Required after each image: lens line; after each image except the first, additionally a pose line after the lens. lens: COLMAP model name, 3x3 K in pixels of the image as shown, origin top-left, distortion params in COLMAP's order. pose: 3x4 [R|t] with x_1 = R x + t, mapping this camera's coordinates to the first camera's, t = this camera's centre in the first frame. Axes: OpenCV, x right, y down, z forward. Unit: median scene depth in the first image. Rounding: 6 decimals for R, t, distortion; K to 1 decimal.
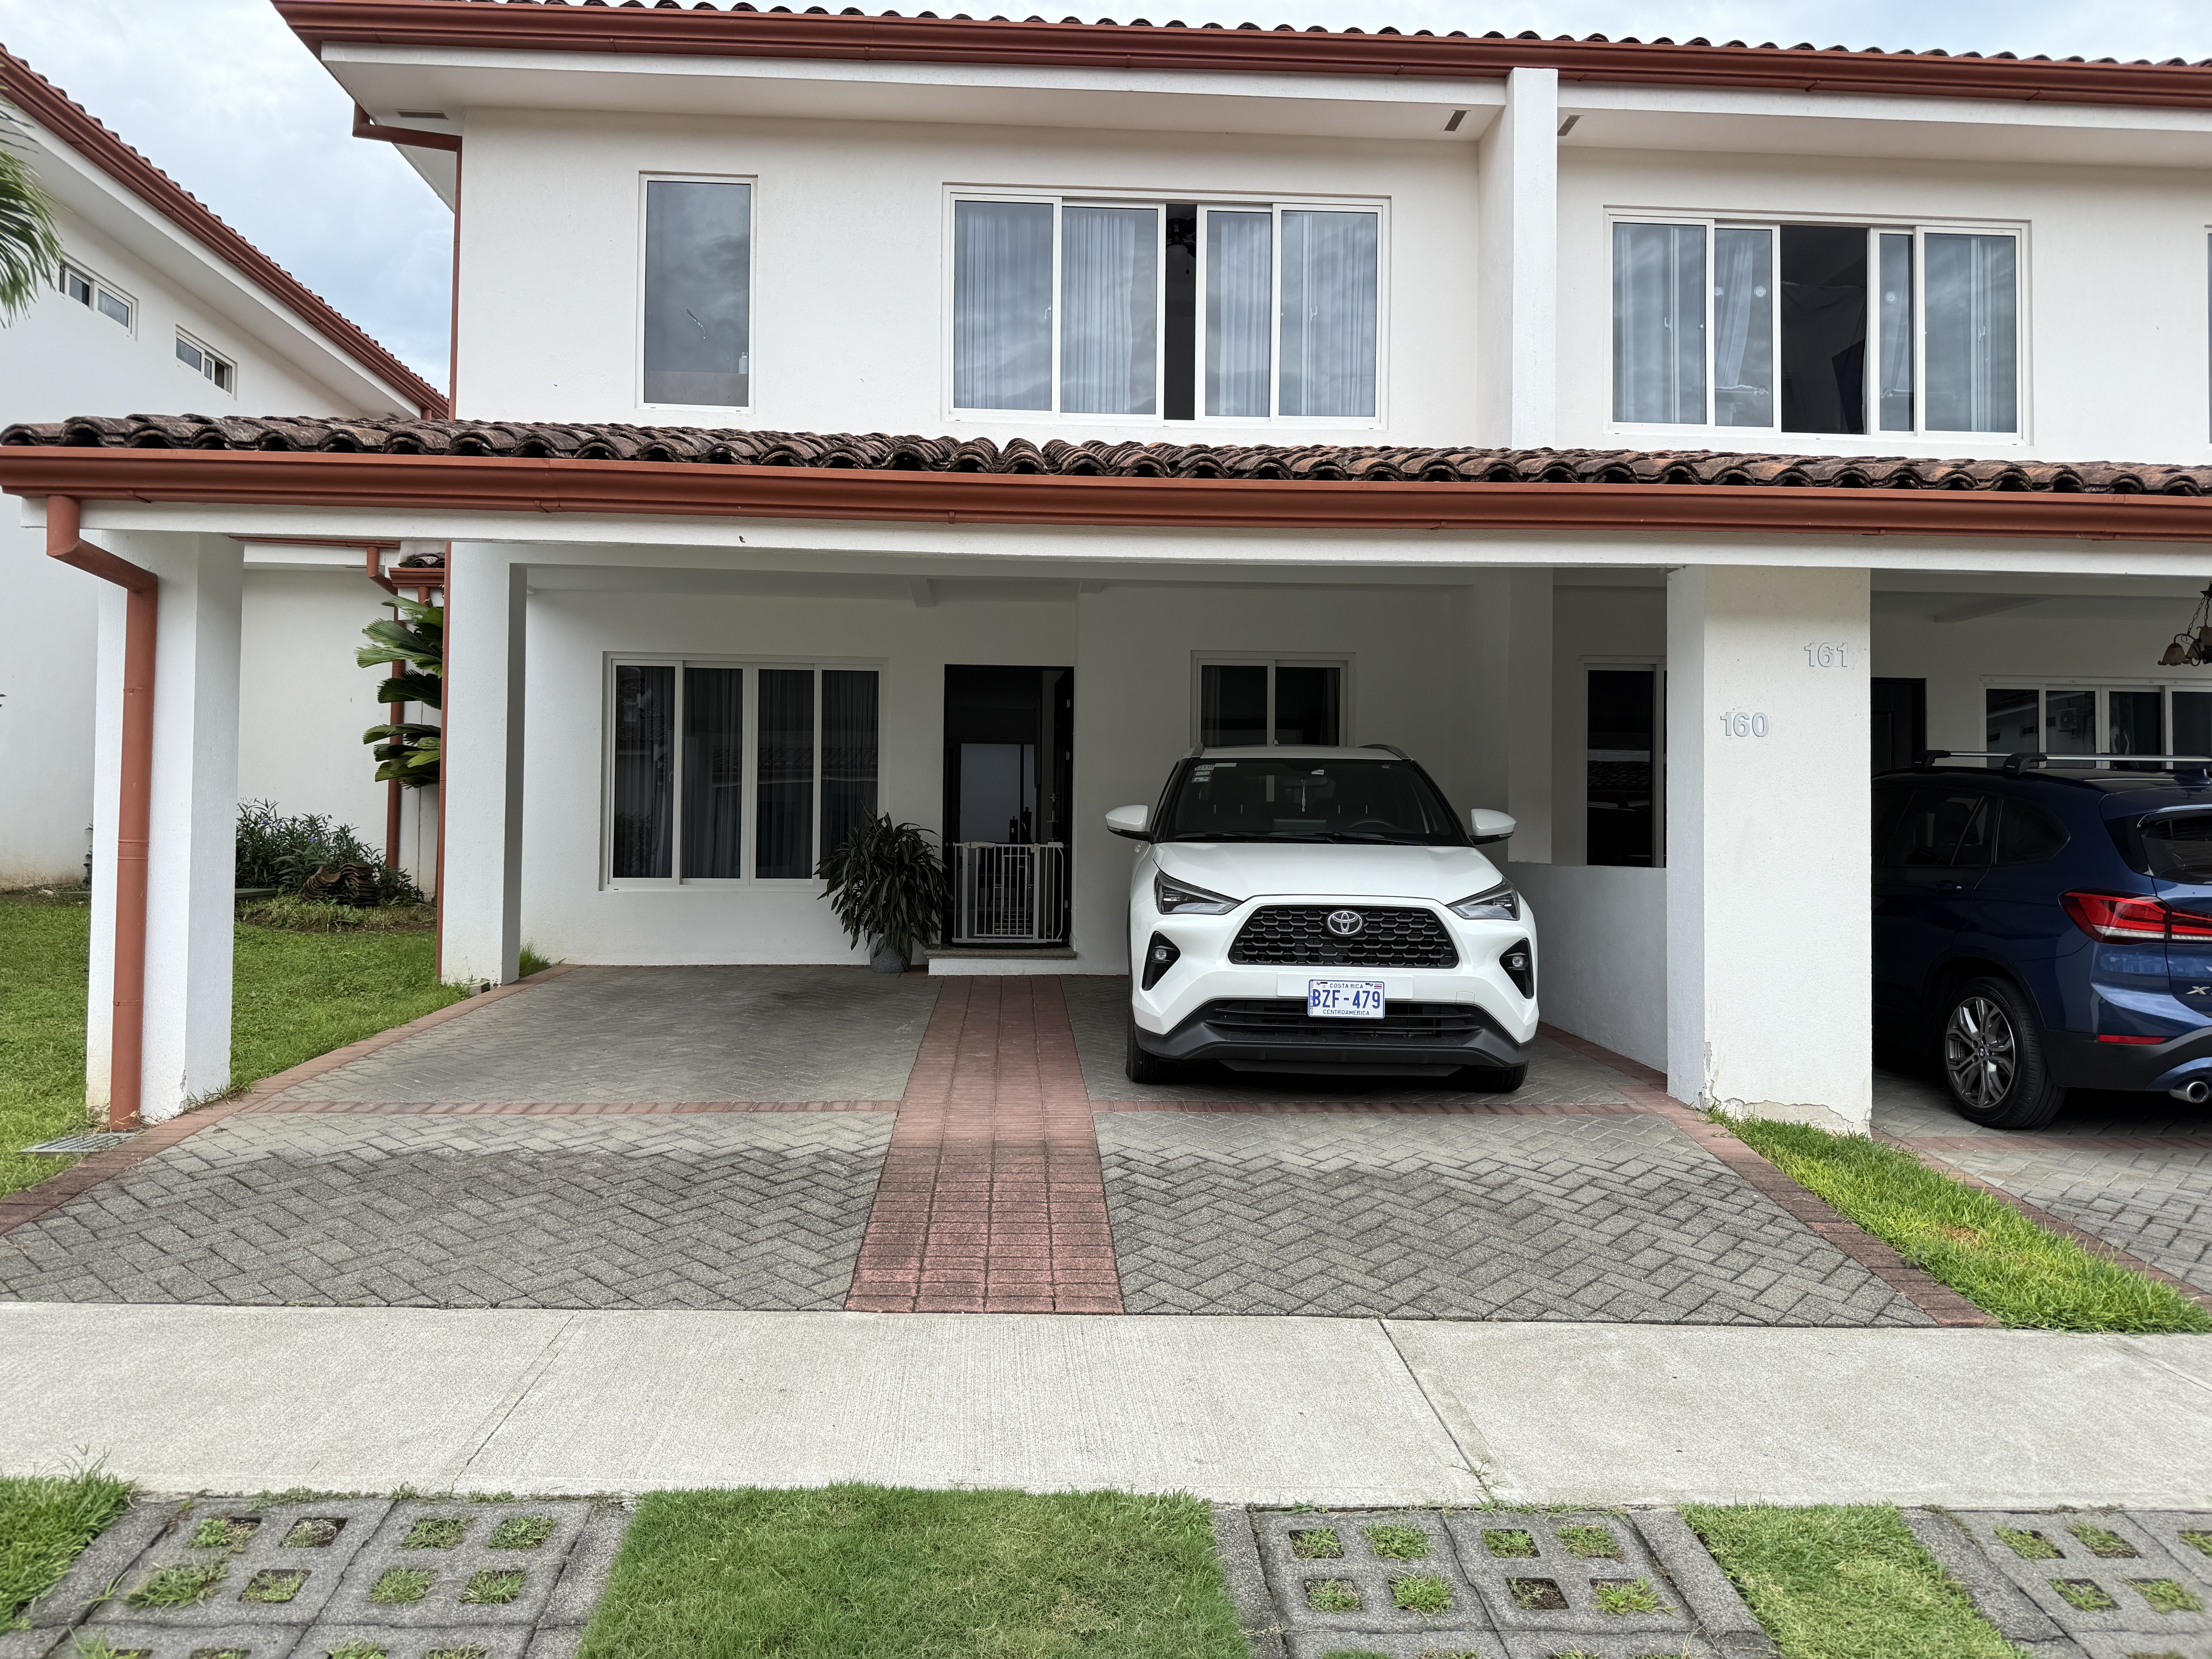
lens RADIAL K [[1571.0, 0, 1097.4], [0, 1571.0, 826.4], [0, 0, 1]] dist [0.013365, -0.012069]
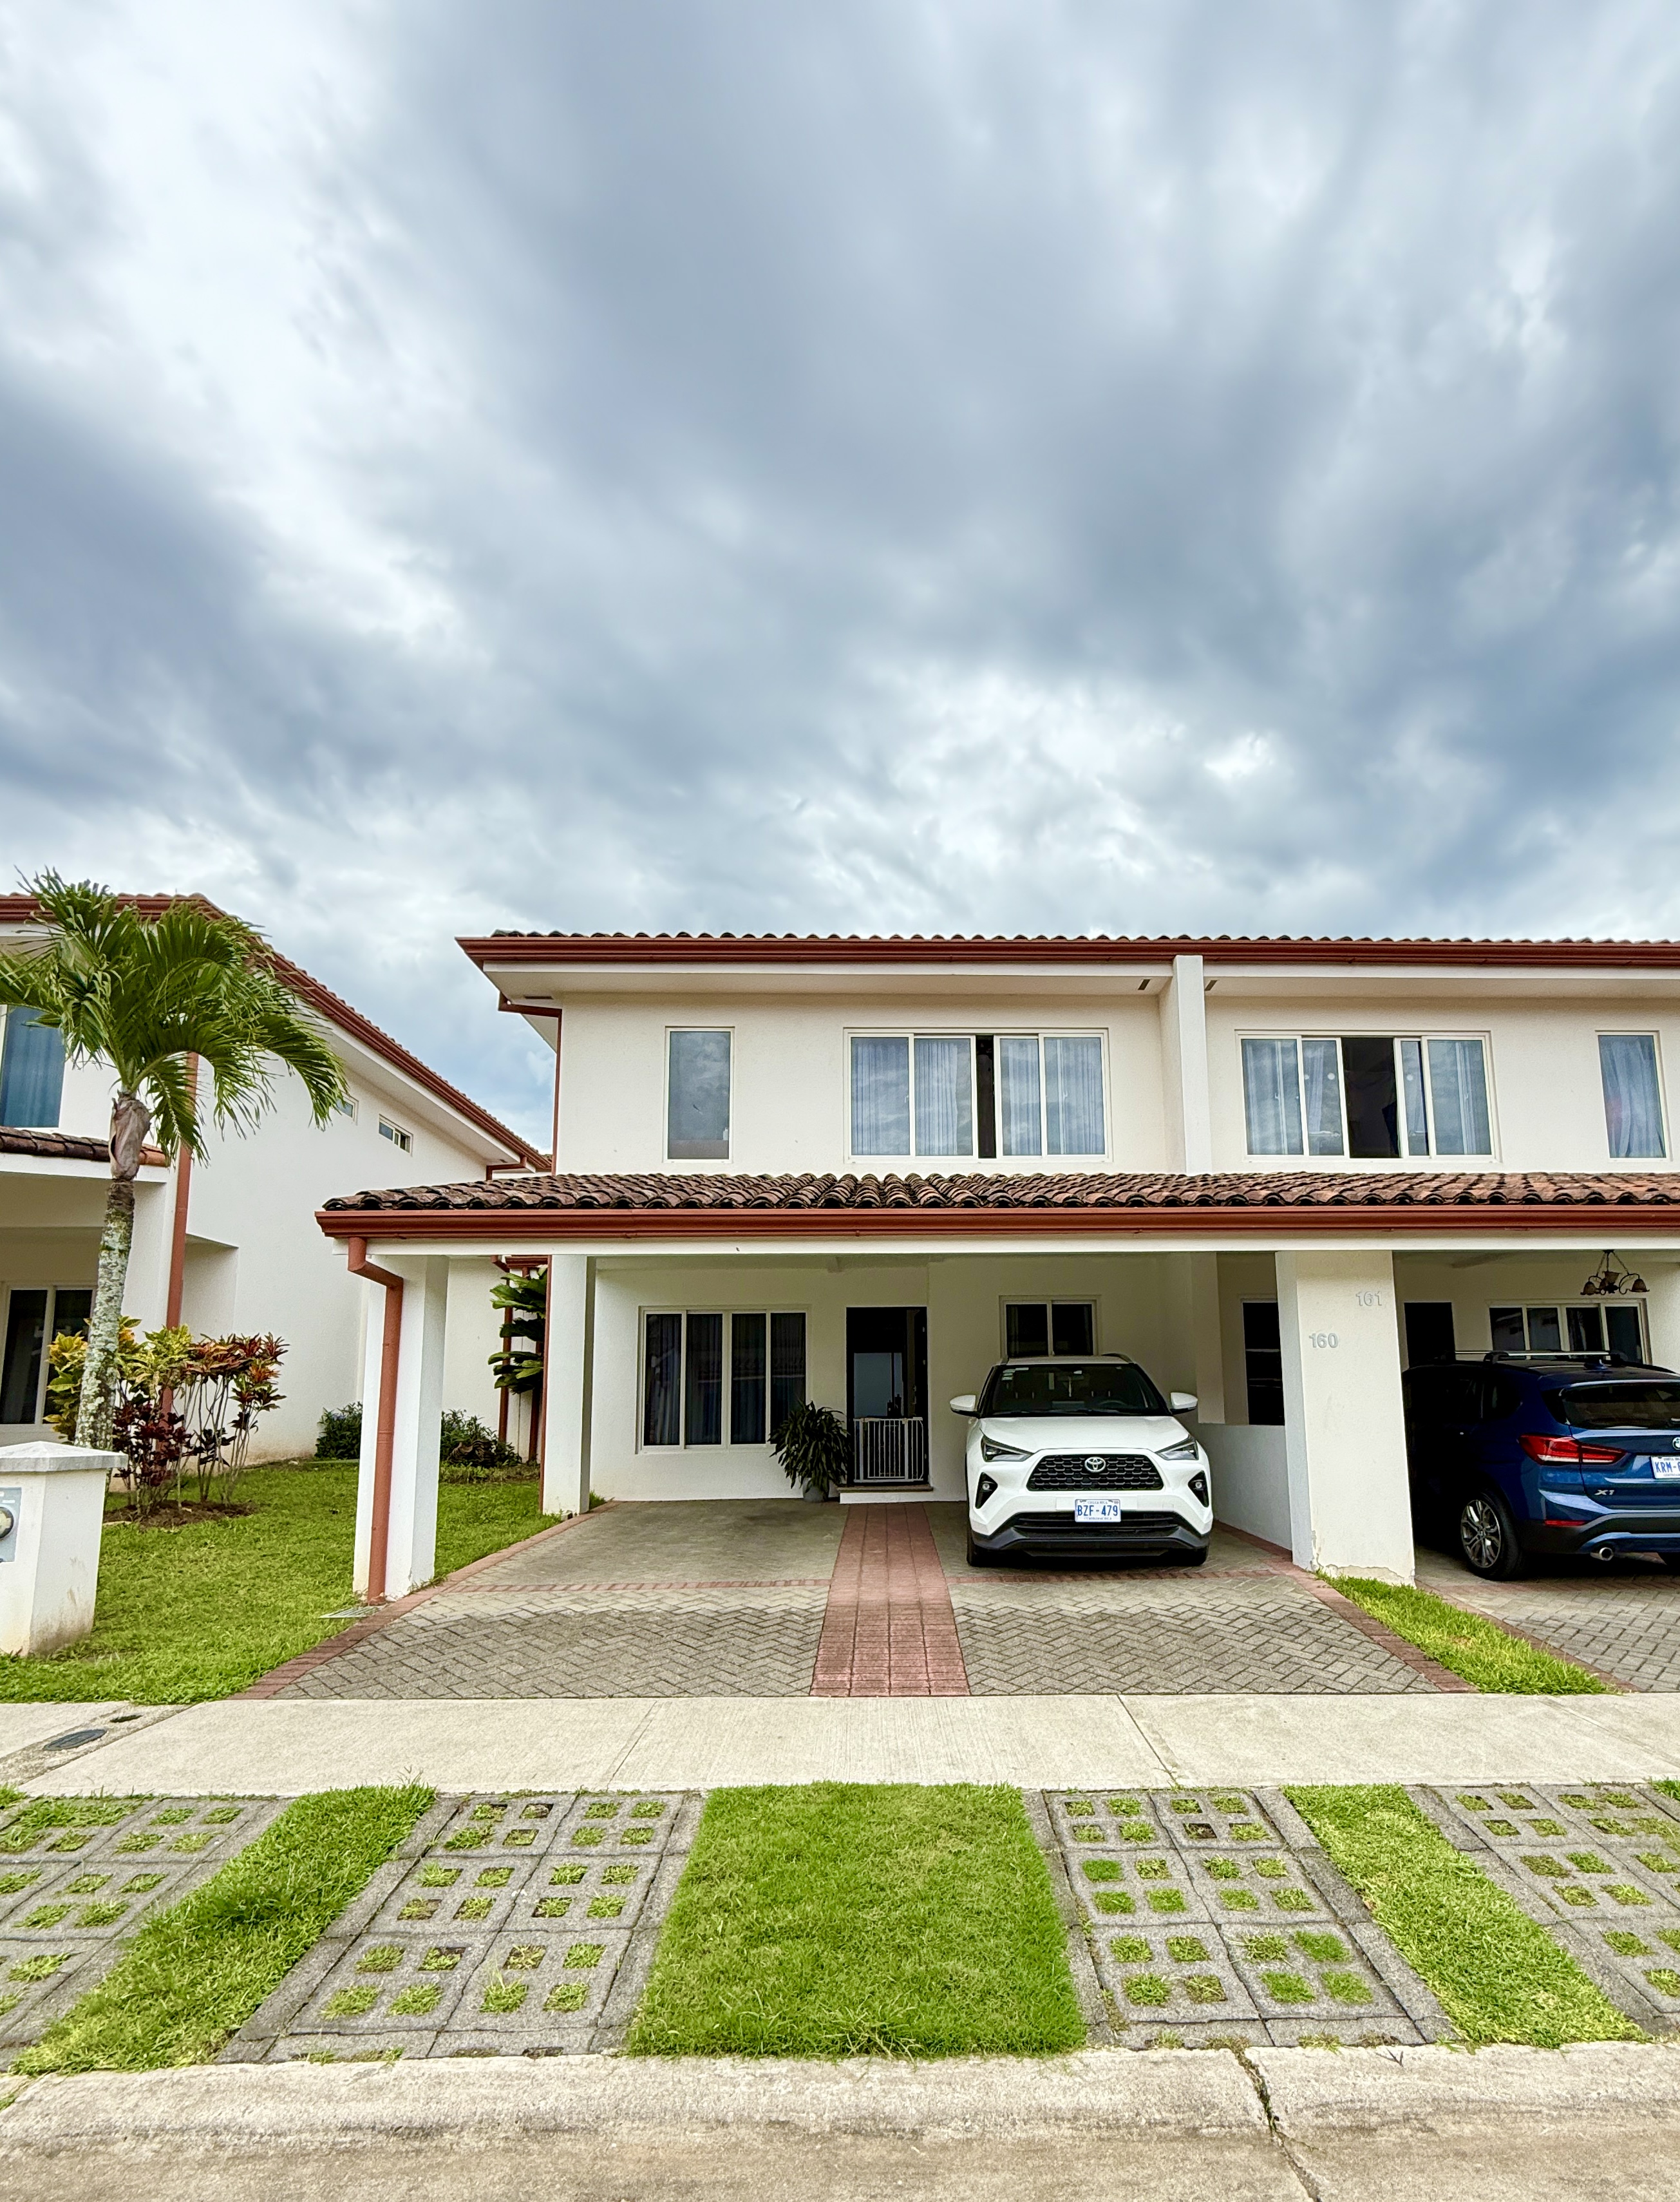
lens RADIAL K [[2117.5, 0, 859.5], [0, 2117.5, 1097.4], [0, 0, 1]] dist [-0.013177, 0.000000]
pose [[0.999505, -0.026136, -0.017502, -0.043894], [0.024115, 0.993954, -0.107119, -0.092242], [0.020196, 0.106644, 0.994092, -1.296712]]
